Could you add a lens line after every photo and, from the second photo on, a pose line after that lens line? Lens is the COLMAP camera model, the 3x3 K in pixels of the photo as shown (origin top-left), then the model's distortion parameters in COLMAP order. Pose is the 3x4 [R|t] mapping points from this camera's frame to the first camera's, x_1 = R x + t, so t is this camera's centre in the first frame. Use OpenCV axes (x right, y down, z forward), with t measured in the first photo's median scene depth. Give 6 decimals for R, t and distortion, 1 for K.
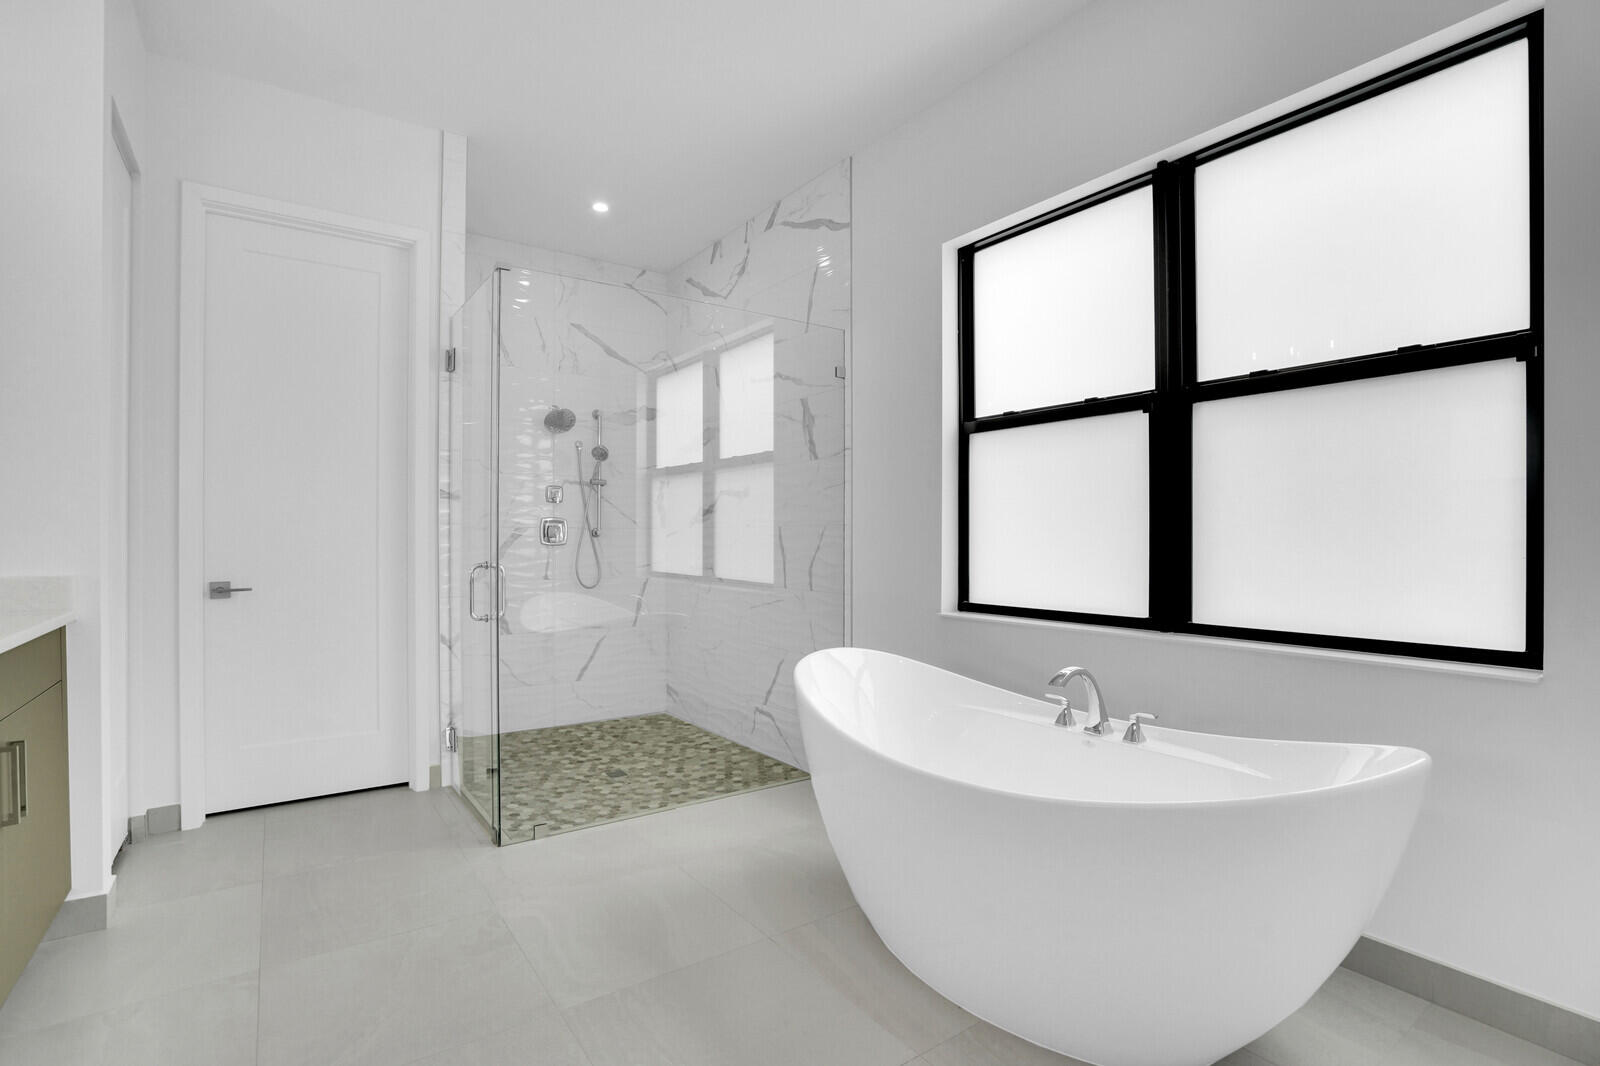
lens RADIAL K [[764.3, 0, 787.9], [0, 764.3, 536.9], [0, 0, 1]] dist [-0.042824, 0.015982]
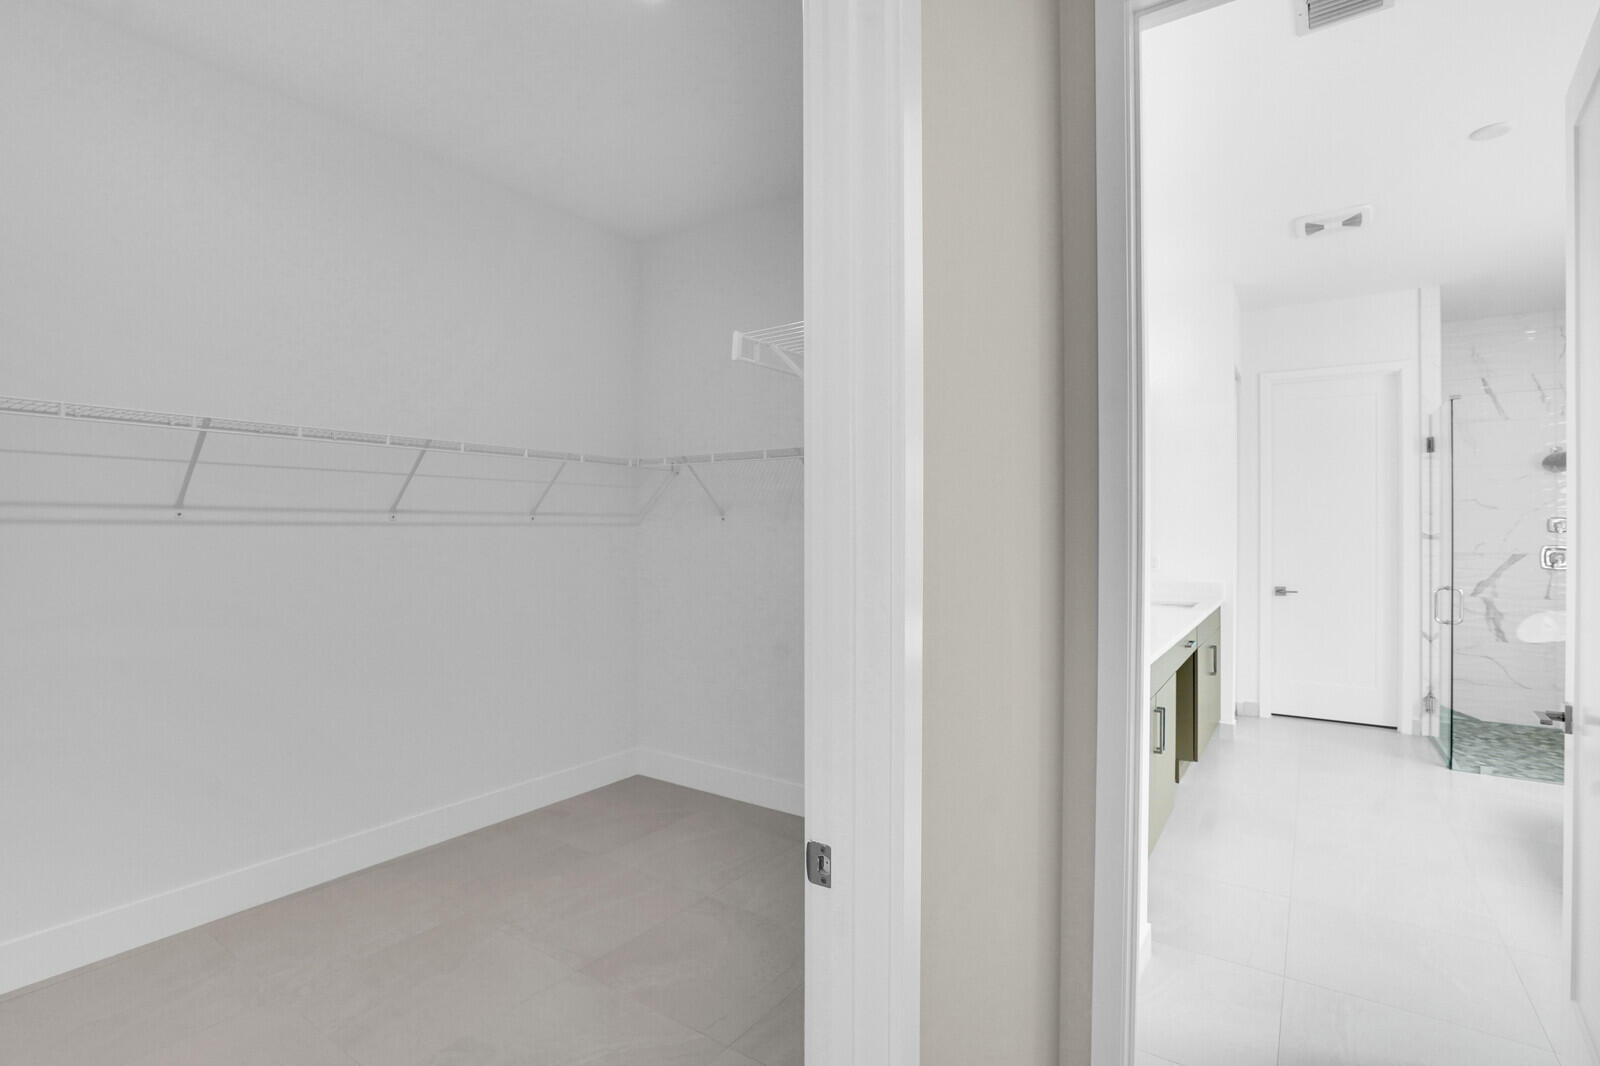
lens RADIAL K [[764.3, 0, 799.1], [0, 764.3, 524.0], [0, 0, 1]] dist [-0.042824, 0.015982]
pose [[0.361790, -0.004434, -0.932249, 0.454751], [-0.003288, 0.999976, -0.006032, -0.067349], [0.932254, 0.005248, 0.361766, -0.652800]]
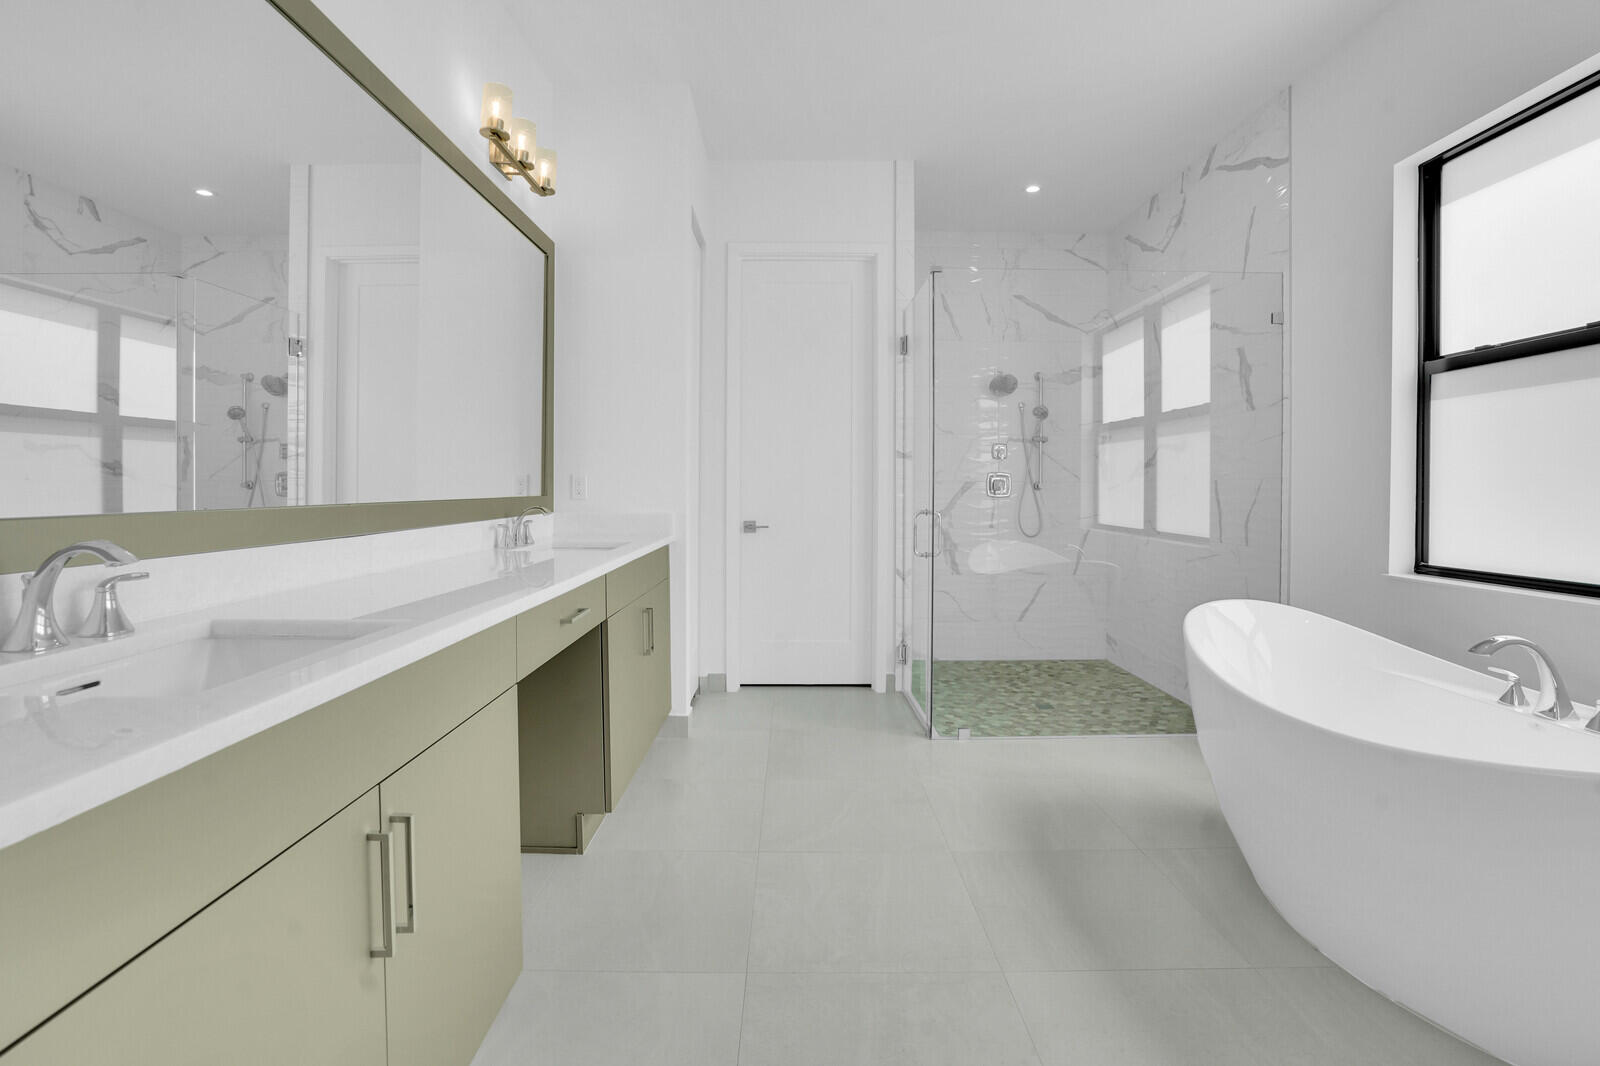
lens RADIAL K [[764.3, 0, 798.7], [0, 764.3, 498.0], [0, 0, 1]] dist [-0.042824, 0.015982]
pose [[0.827824, 0.008144, -0.560929, 0.107280], [-0.002736, 0.999941, 0.010481, 0.001247], [0.560982, -0.007141, 0.827798, -0.119478]]
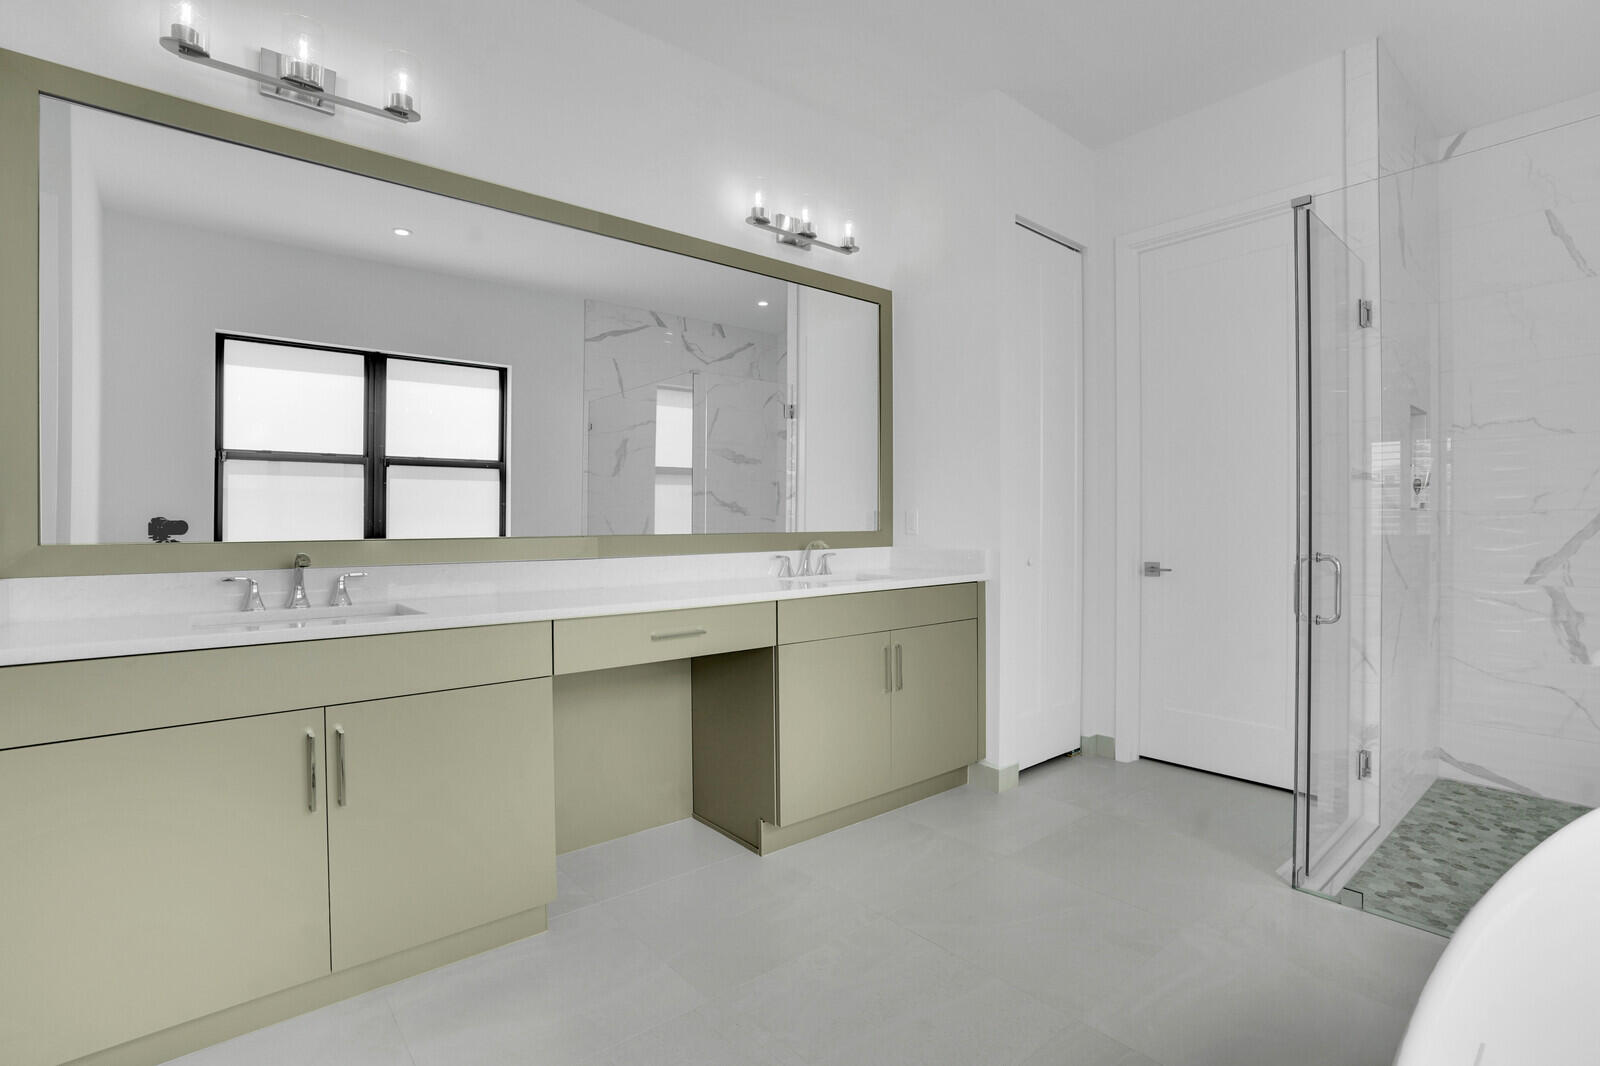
lens RADIAL K [[764.3, 0, 798.8], [0, 764.3, 524.2], [0, 0, 1]] dist [-0.042824, 0.015982]
pose [[0.105886, 0.005192, -0.994365, 0.318882], [-0.000699, 0.999987, 0.005147, -0.004411], [0.994378, 0.000150, 0.105888, 0.286815]]
